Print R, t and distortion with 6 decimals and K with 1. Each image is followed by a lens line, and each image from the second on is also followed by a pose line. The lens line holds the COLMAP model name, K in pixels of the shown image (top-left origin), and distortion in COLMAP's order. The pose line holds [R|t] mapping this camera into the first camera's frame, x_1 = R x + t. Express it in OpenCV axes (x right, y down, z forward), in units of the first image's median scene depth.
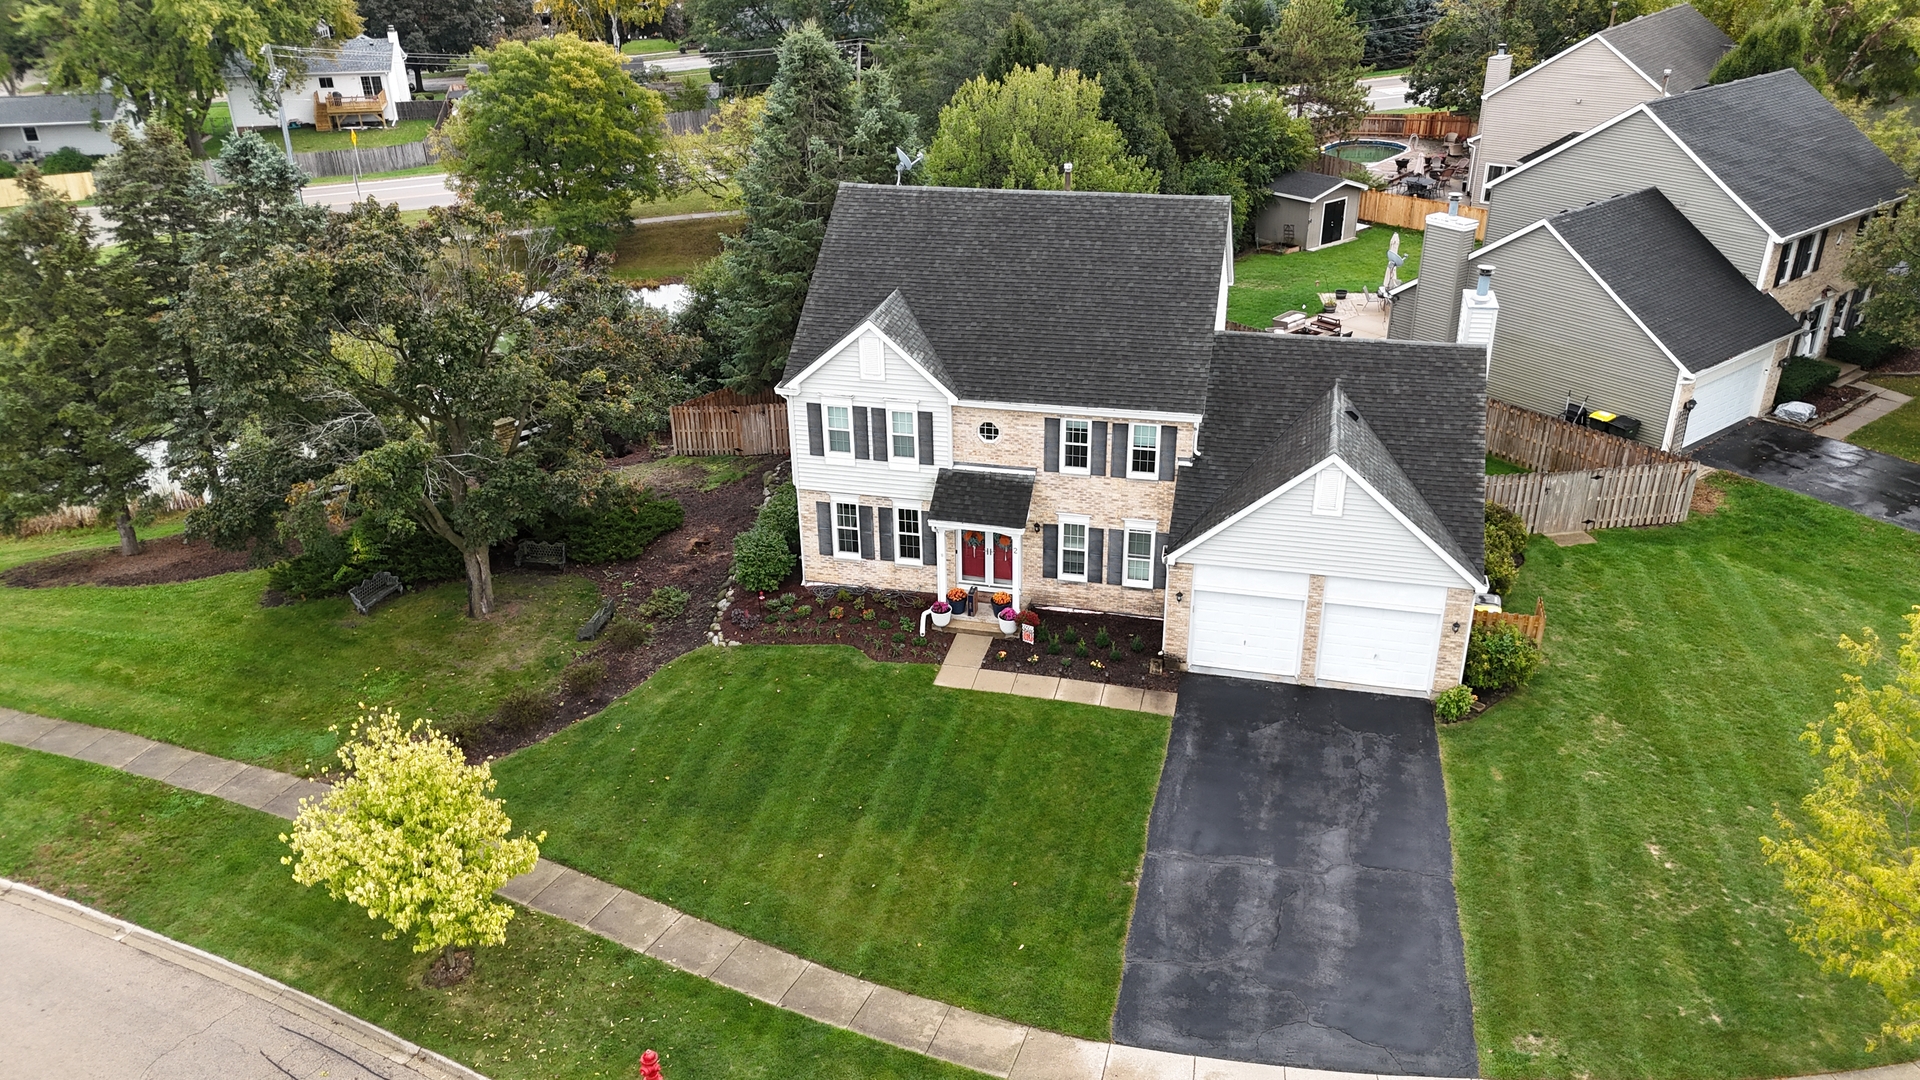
lens RADIAL K [[1408.5, 0, 960.0], [0, 1408.5, 540.0], [0, 0, 1]] dist [0.066383, -0.060804]
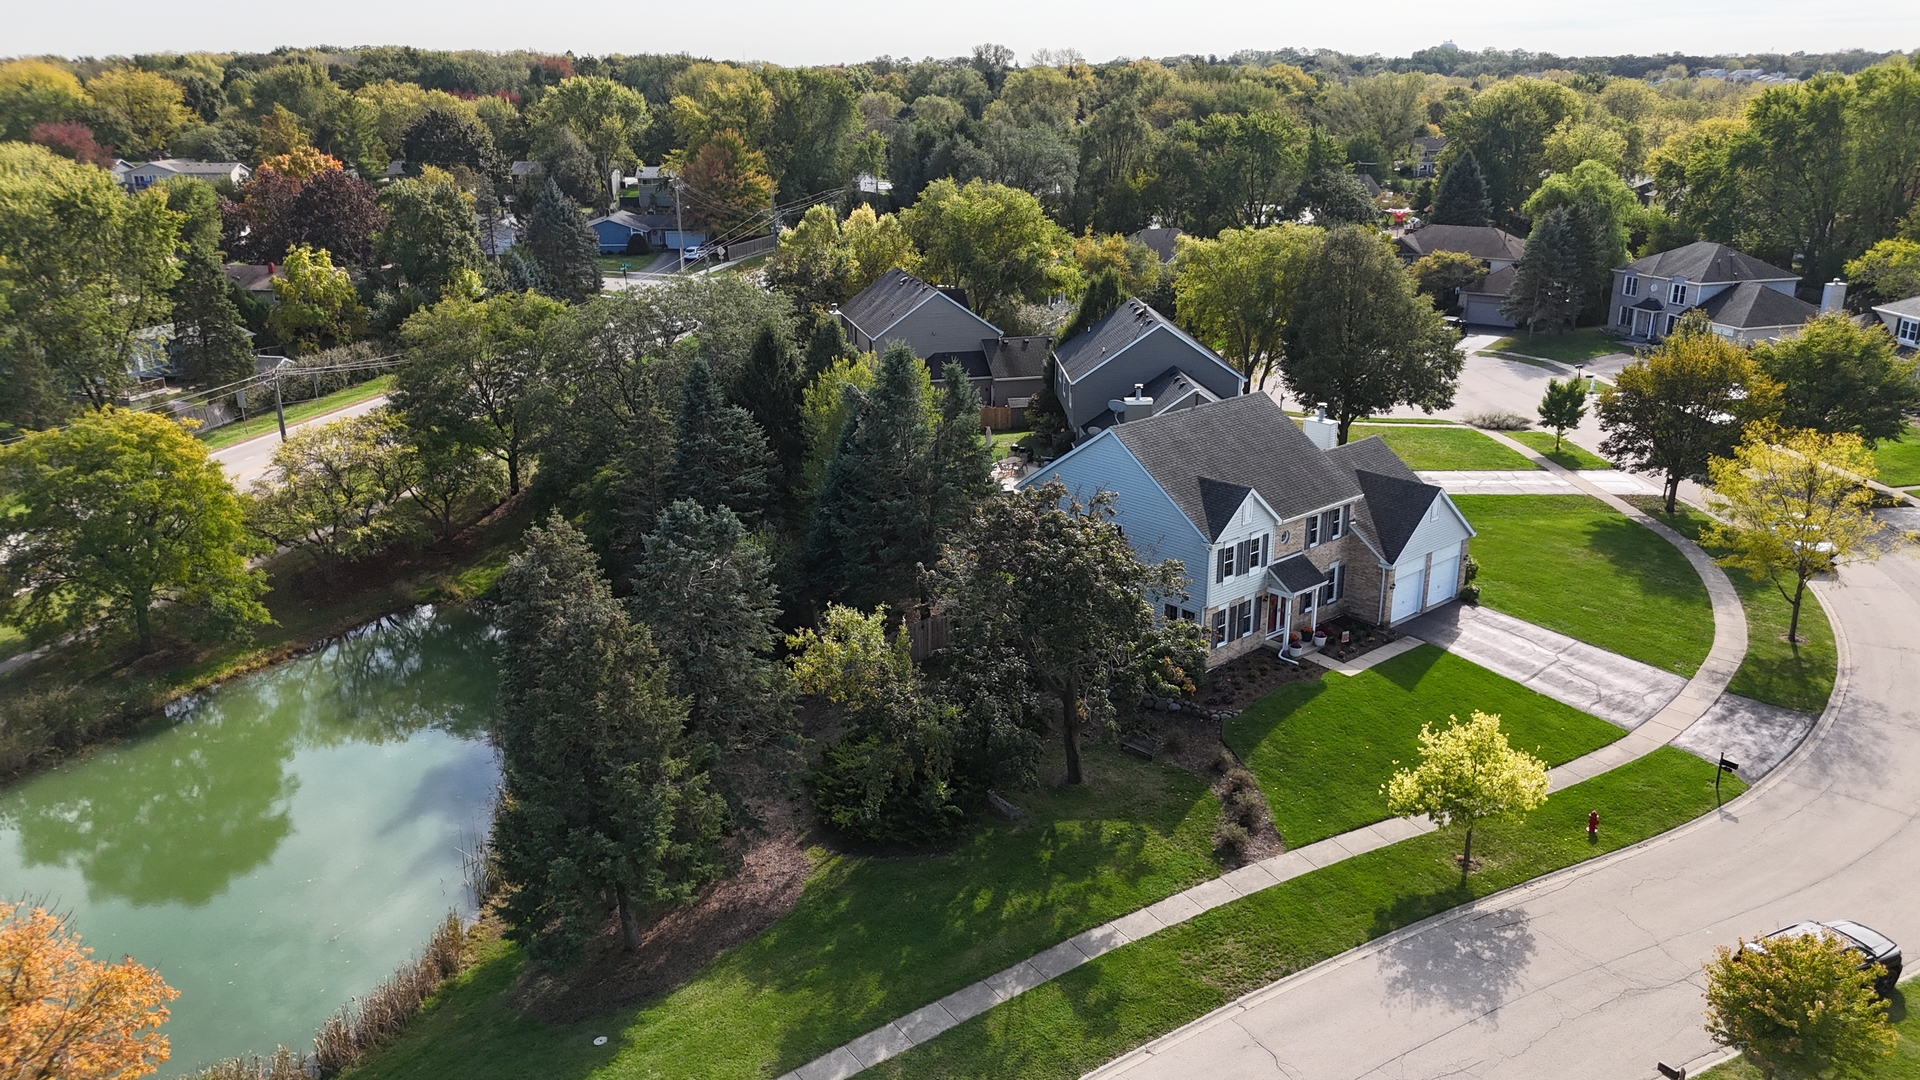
lens RADIAL K [[1408.5, 0, 960.0], [0, 1408.5, 540.0], [0, 0, 1]] dist [0.066383, -0.060804]
pose [[0.574931, -0.240795, 0.781967, -1.544975], [0.365451, 0.930659, 0.017890, -0.246647], [-0.732052, 0.275485, 0.623063, 0.218021]]
